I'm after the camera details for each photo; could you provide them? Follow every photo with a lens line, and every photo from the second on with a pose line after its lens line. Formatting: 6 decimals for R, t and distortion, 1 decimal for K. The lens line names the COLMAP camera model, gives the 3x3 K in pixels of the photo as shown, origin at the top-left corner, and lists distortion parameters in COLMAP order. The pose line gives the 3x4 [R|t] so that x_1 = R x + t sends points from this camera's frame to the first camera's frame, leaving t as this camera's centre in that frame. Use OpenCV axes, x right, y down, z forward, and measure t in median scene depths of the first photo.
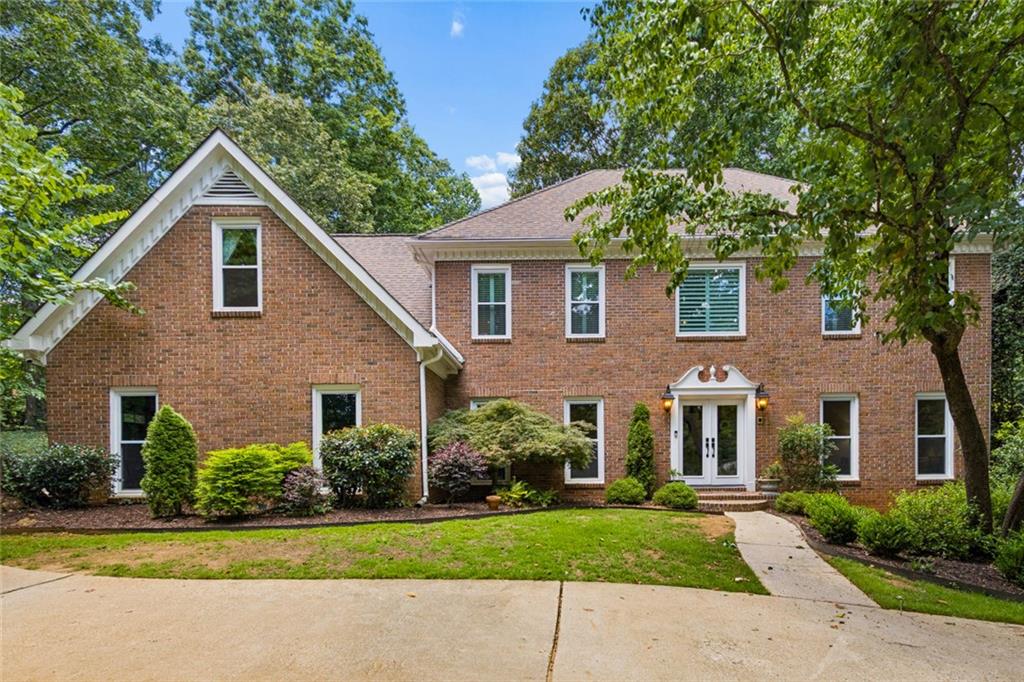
lens RADIAL K [[519.7, 0, 543.2], [0, 519.7, 466.7], [0, 0, 1]] dist [0.003569, -0.000056]
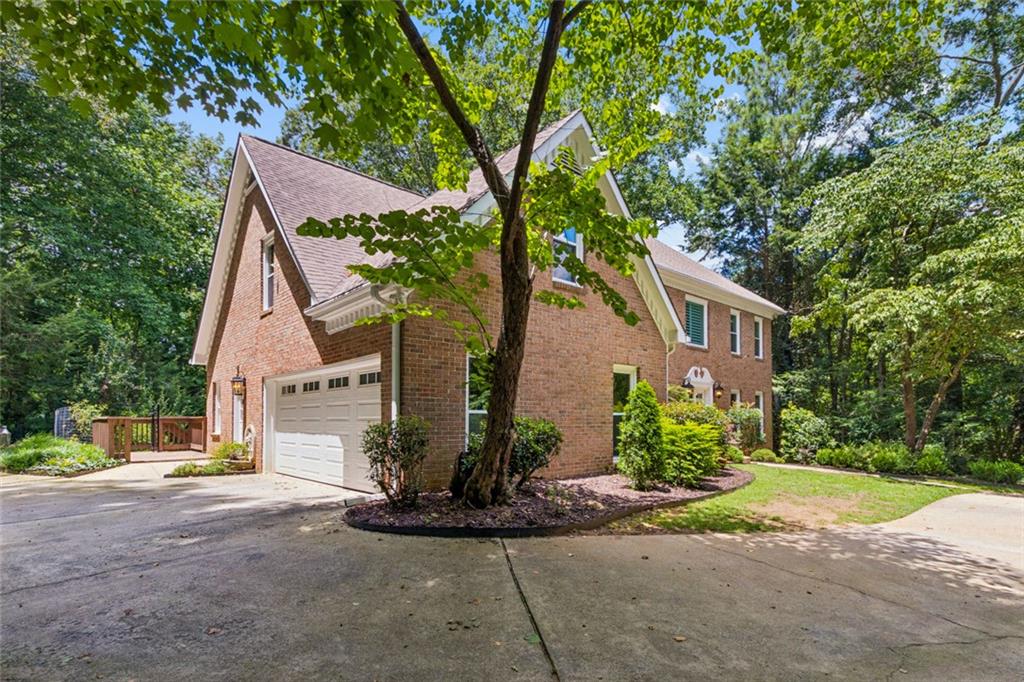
lens RADIAL K [[505.6, 0, 510.2], [0, 505.6, 406.2], [0, 0, 1]] dist [0.001828, 0.000222]
pose [[0.744050, 0.029181, 0.667486, -1.061638], [0.003996, 0.998833, -0.048122, -0.014347], [-0.668112, 0.038473, 0.743066, 0.289736]]
